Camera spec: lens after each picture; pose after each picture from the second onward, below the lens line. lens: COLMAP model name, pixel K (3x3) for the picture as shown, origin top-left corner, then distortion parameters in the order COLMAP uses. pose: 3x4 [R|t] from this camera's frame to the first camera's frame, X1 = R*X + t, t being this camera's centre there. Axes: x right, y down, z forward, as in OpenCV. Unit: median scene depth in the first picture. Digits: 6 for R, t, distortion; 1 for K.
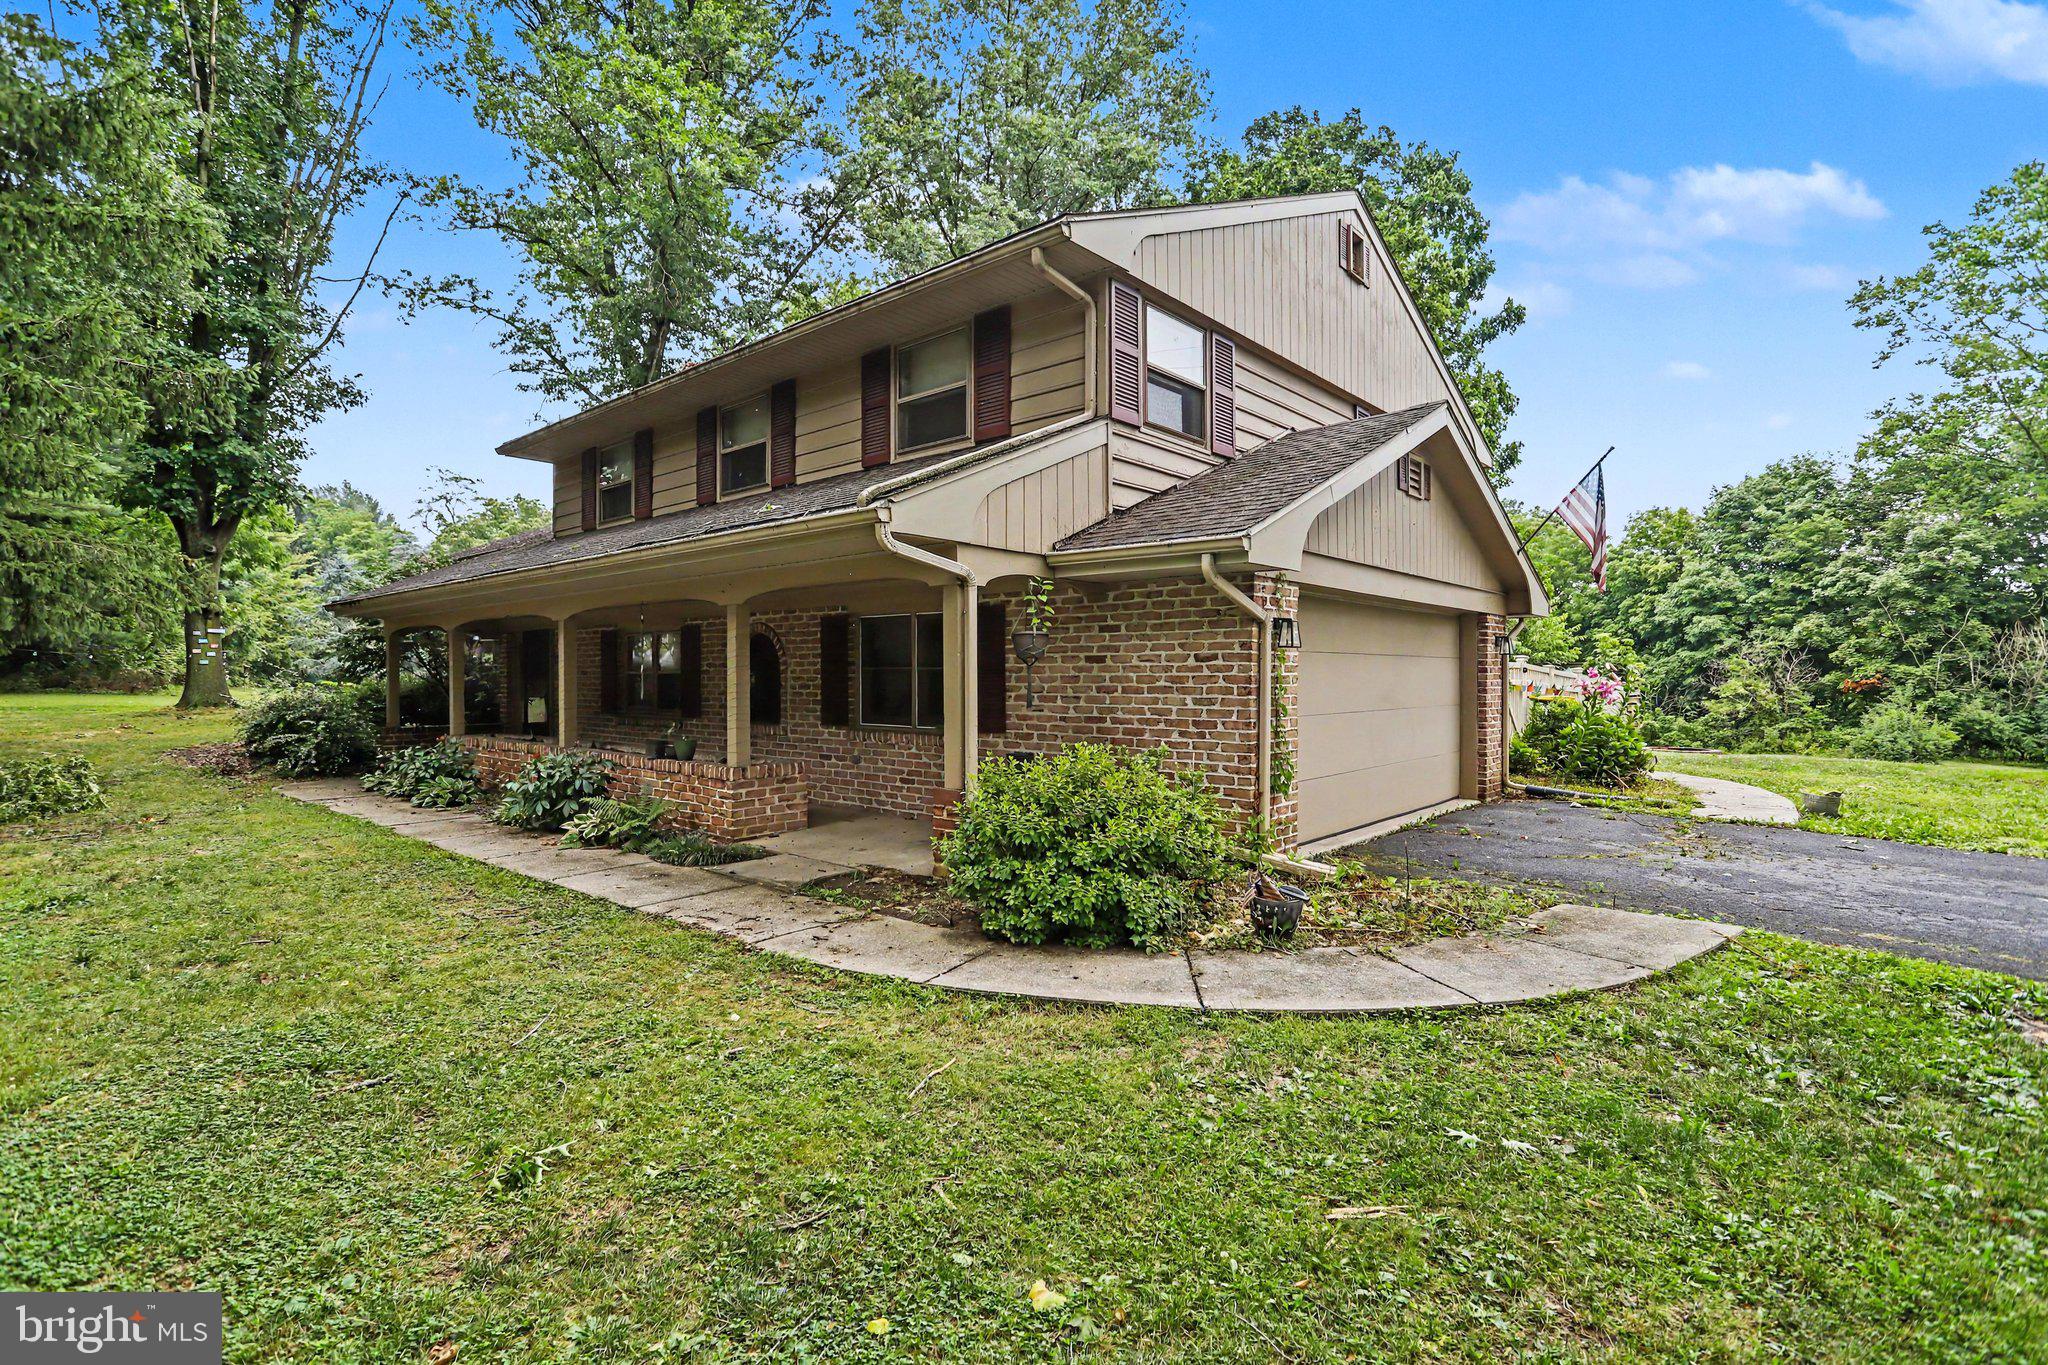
lens RADIAL K [[983.8, 0, 1024.8], [0, 983.8, 683.9], [0, 0, 1]] dist [-0.005196, 0.002220]
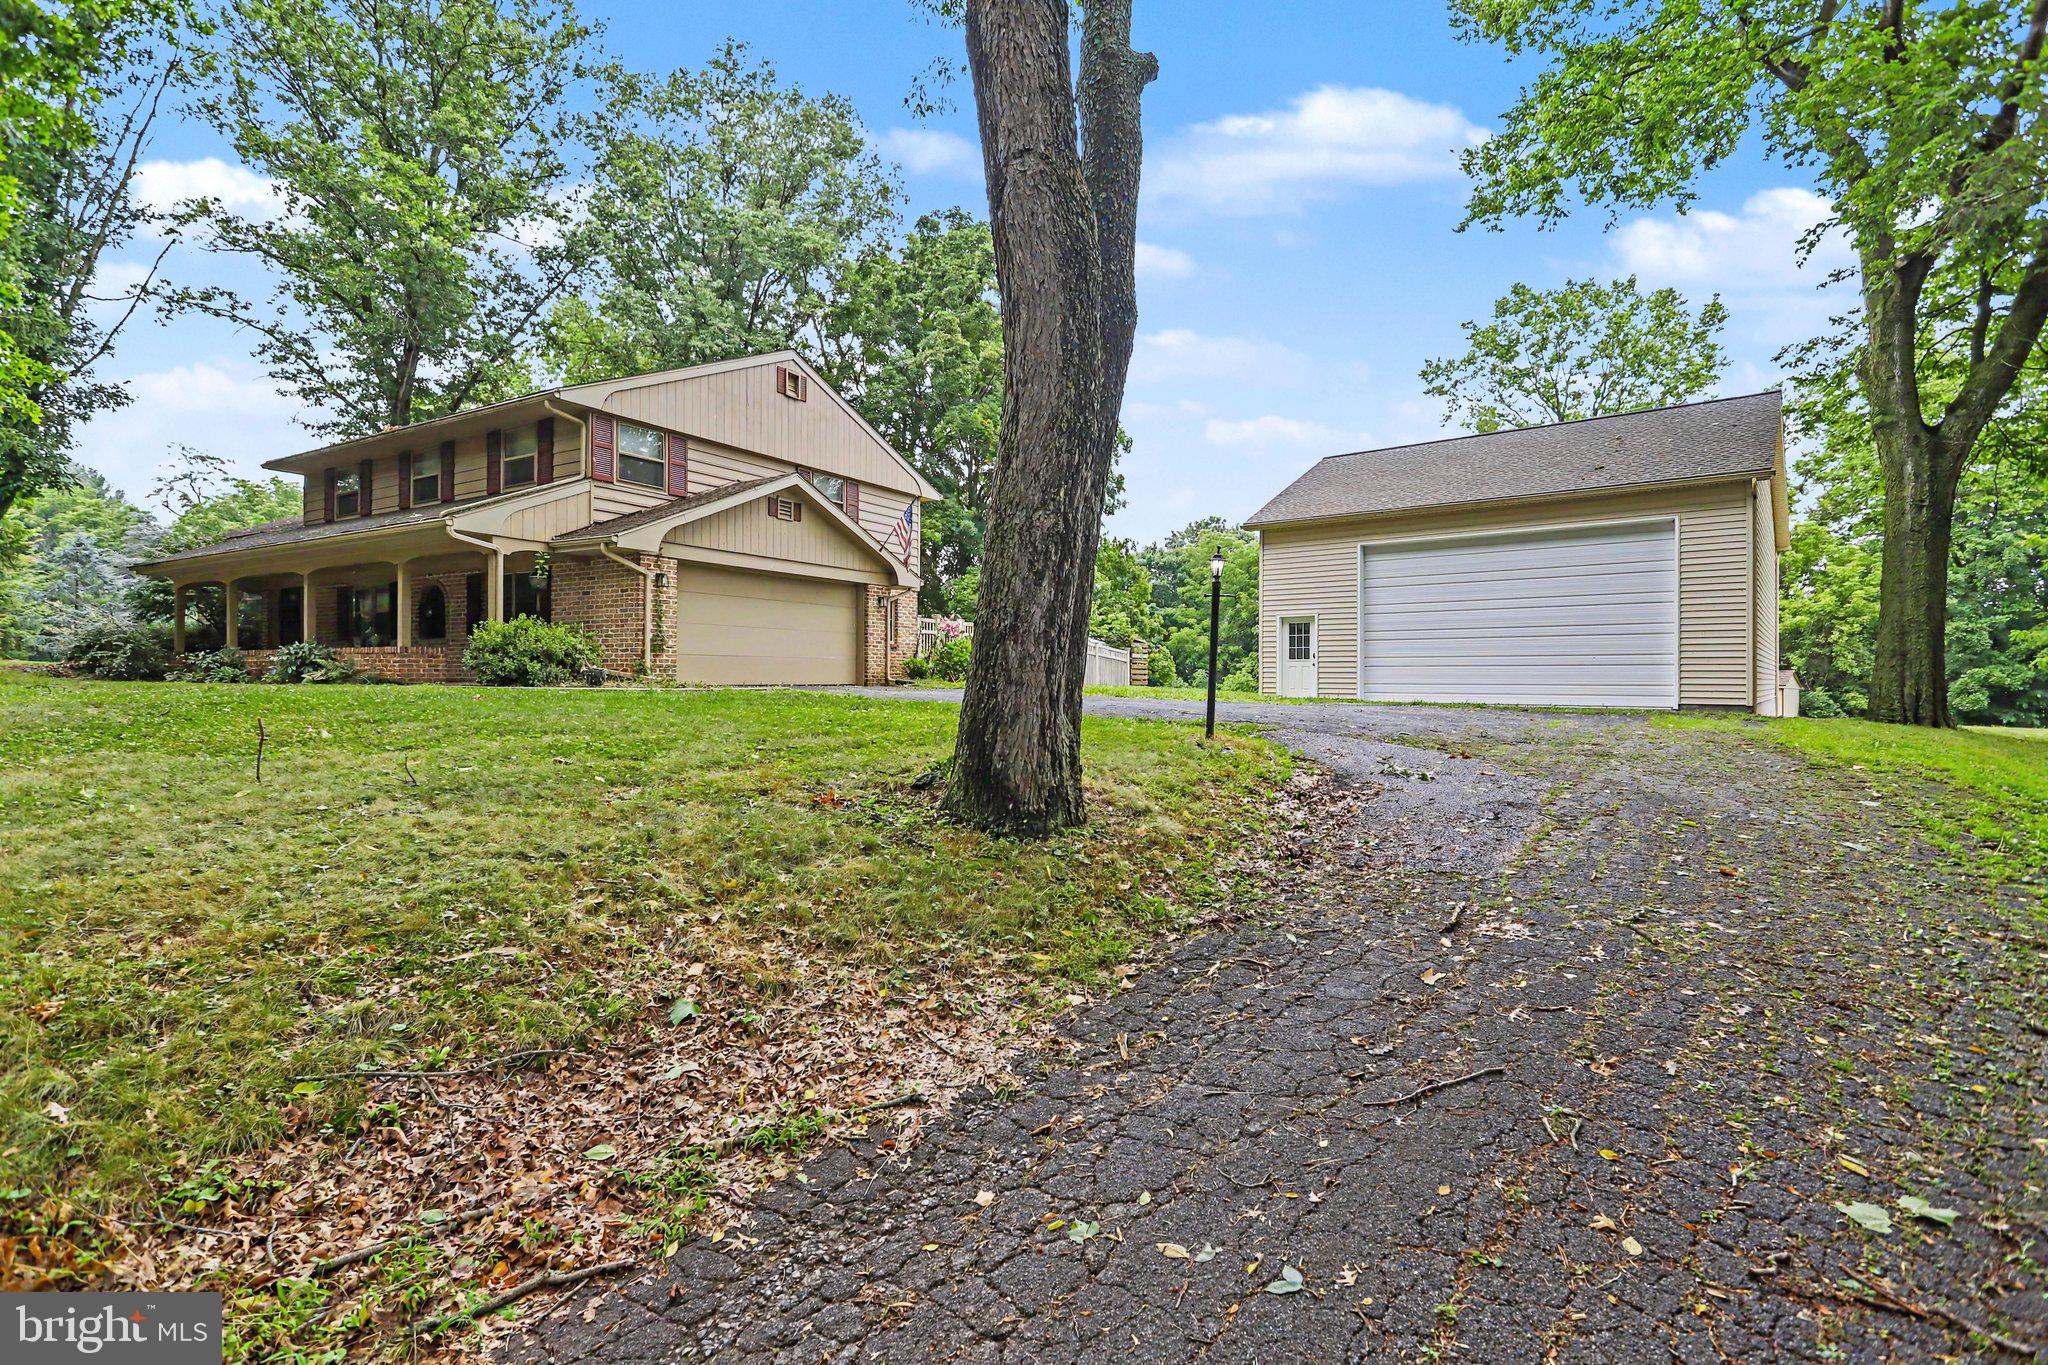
lens RADIAL K [[983.8, 0, 1024.7], [0, 983.8, 682.4], [0, 0, 1]] dist [-0.005196, 0.002220]
pose [[0.984303, 0.004786, 0.176424, 0.185723], [-0.004054, 0.999982, -0.004504, 0.050866], [-0.176442, 0.003718, 0.984304, -0.364668]]
